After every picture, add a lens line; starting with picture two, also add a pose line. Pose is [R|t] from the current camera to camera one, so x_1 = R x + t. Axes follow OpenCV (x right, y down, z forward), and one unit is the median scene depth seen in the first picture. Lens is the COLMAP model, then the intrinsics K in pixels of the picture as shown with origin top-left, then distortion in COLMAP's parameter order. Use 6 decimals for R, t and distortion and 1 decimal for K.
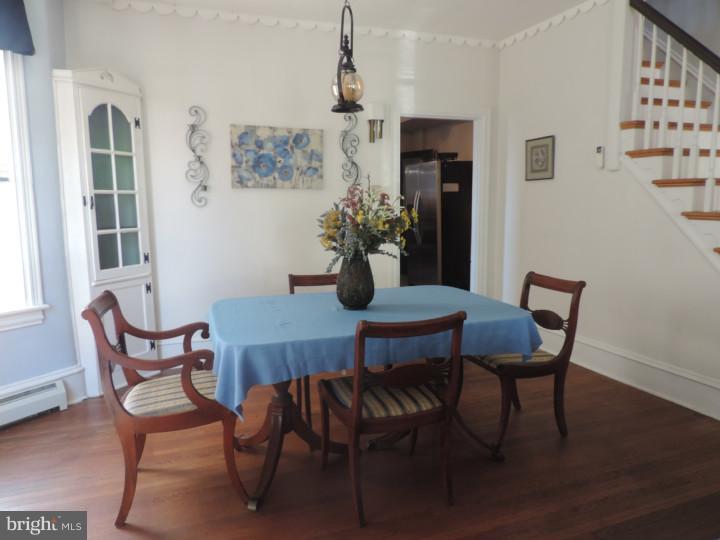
lens RADIAL K [[517.5, 0, 360.0], [0, 517.5, 270.0], [0, 0, 1]] dist [-0.004838, -0.006271]
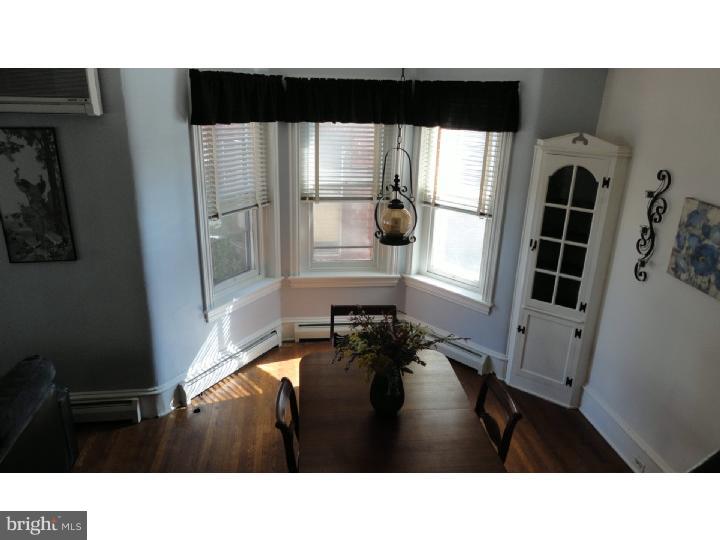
lens RADIAL K [[517.5, 0, 360.0], [0, 517.5, 270.0], [0, 0, 1]] dist [-0.004838, -0.006271]
pose [[-0.211372, 0.321917, -0.922871, 0.599161], [-0.175293, 0.916410, 0.359812, -0.373082], [0.961558, 0.237827, -0.137273, 0.657654]]
